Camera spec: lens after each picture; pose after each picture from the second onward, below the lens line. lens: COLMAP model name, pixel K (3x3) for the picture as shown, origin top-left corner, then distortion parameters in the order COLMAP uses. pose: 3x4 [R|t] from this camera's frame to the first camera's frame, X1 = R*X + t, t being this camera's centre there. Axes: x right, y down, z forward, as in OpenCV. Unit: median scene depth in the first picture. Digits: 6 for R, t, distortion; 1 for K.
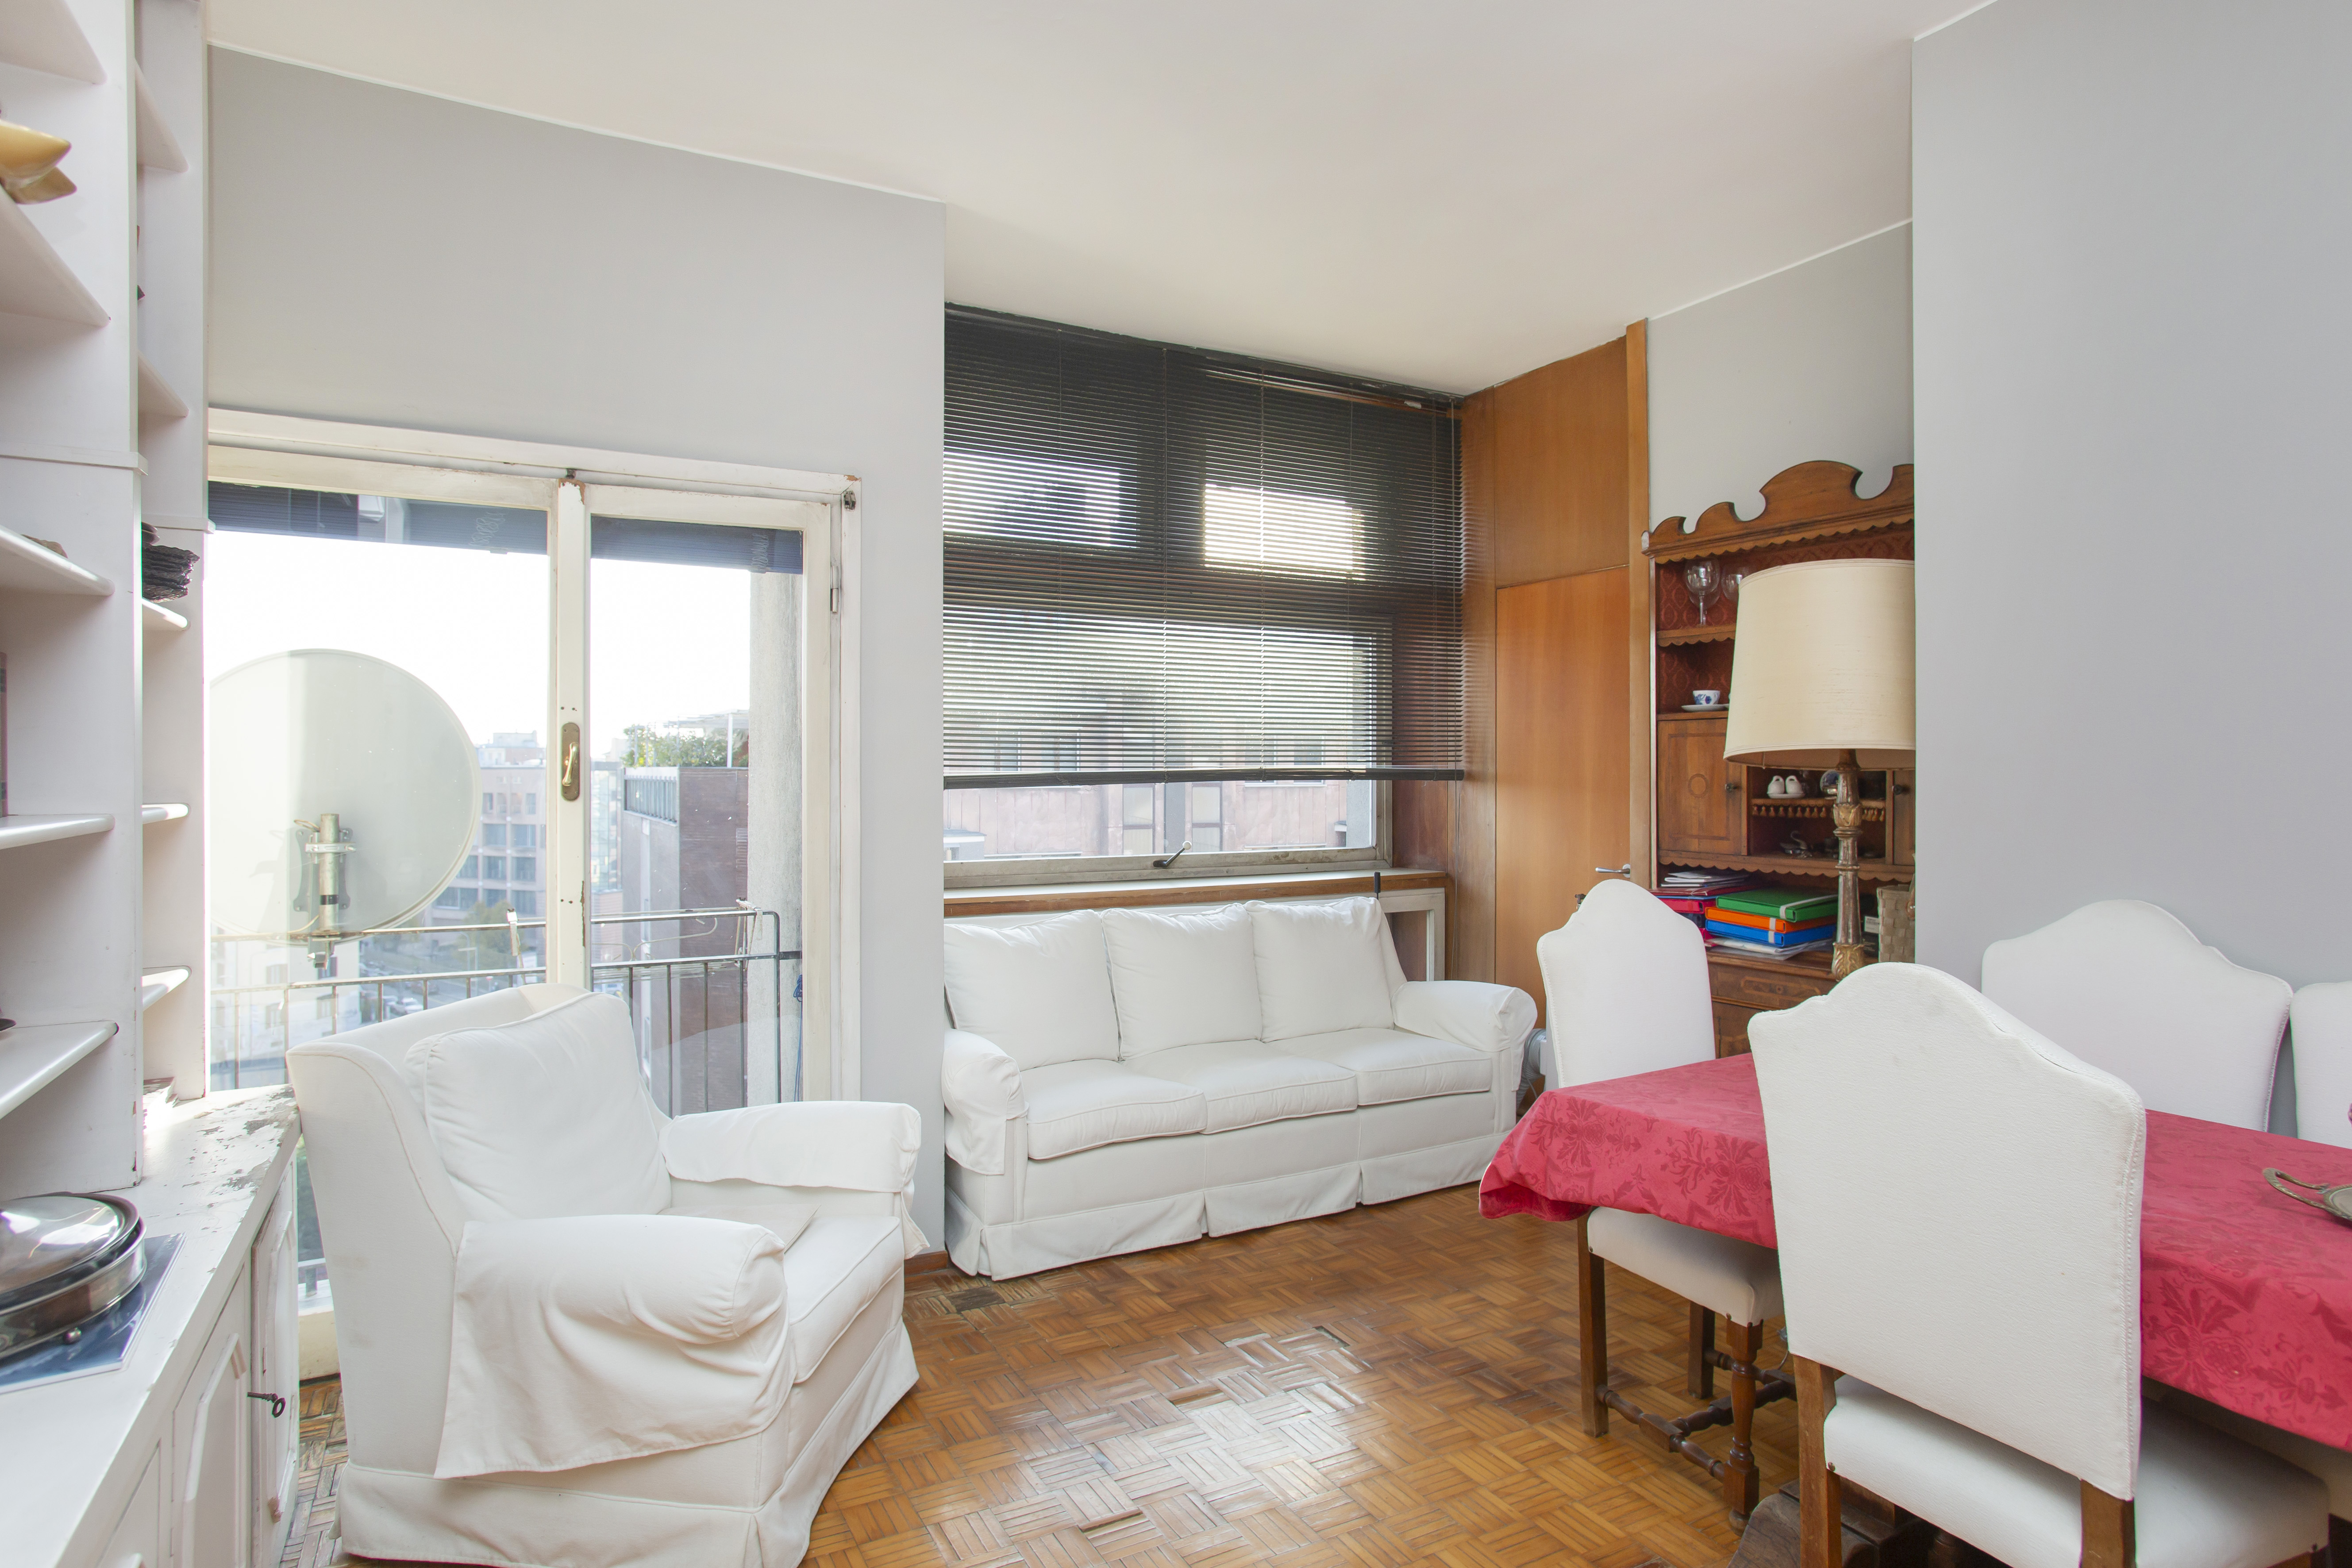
lens RADIAL K [[1317.2, 0, 1177.6], [0, 1317.2, 767.0], [0, 0, 1]] dist [-0.047634, 0.027102]
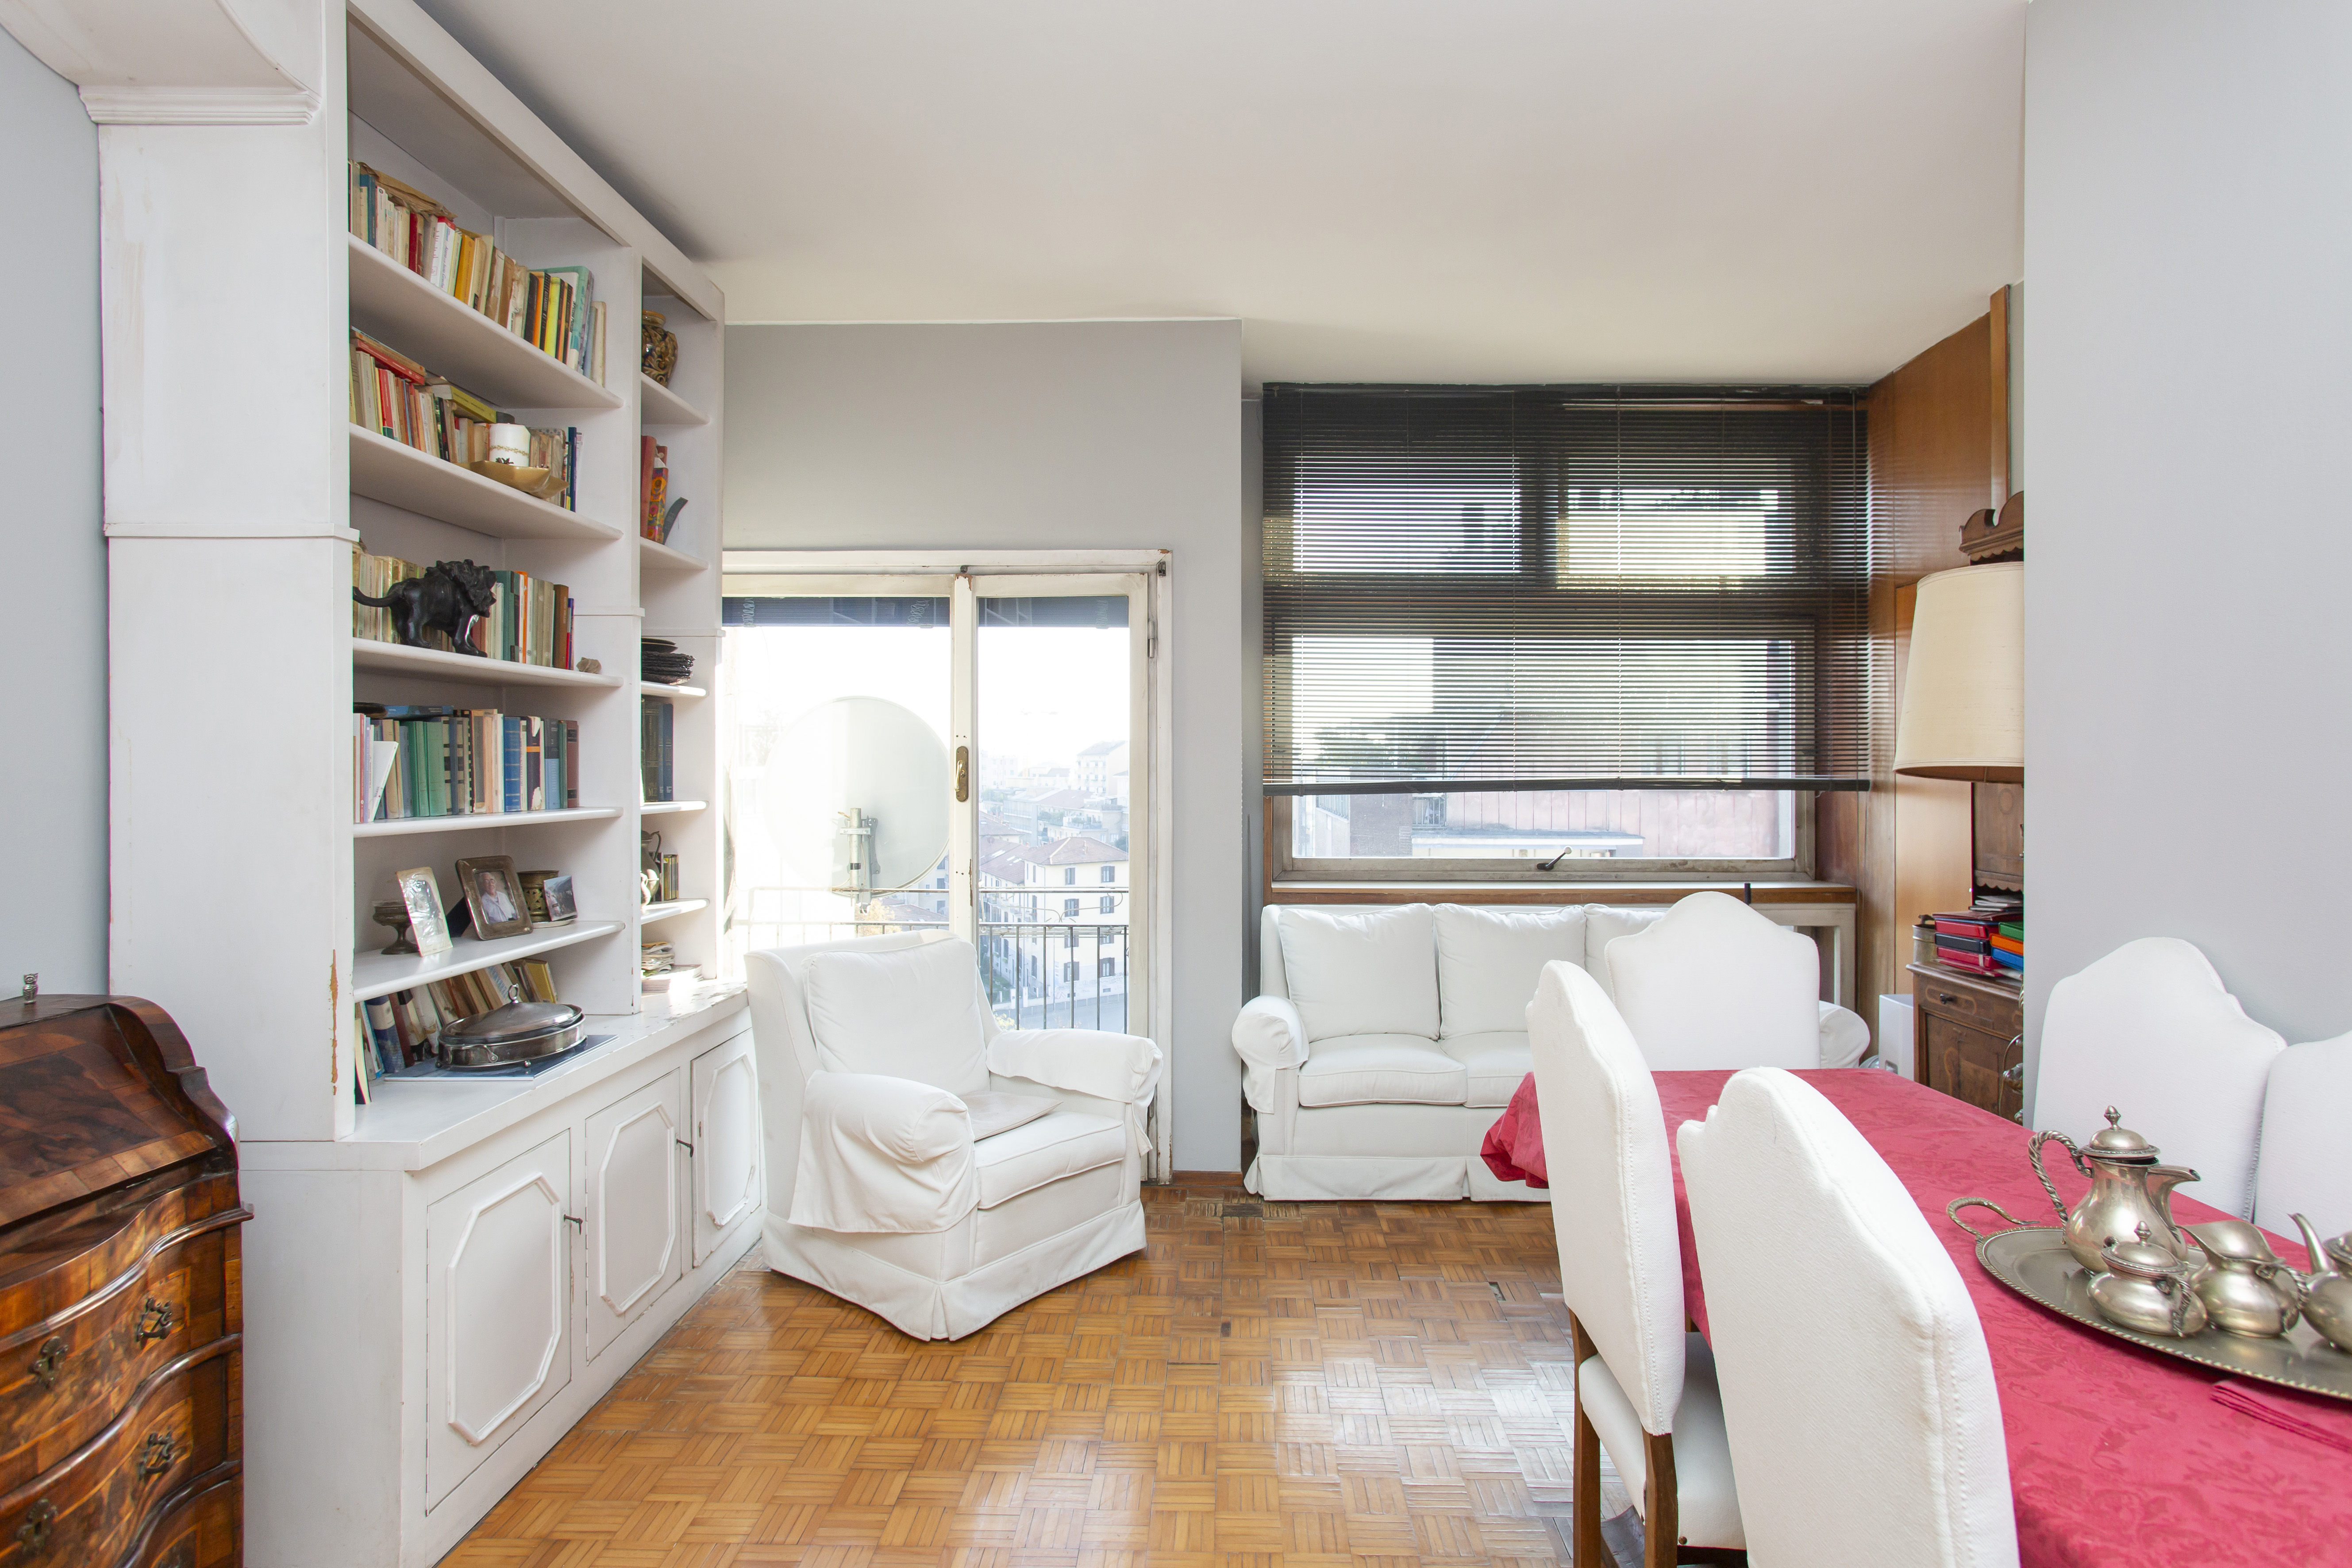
lens RADIAL K [[1317.2, 0, 1189.0], [0, 1317.2, 761.8], [0, 0, 1]] dist [-0.047634, 0.027102]
pose [[0.858956, -0.000677, -0.512049, 0.412334], [-0.001203, 0.999994, -0.003339, -0.010837], [0.512048, 0.003484, 0.858950, -0.083421]]
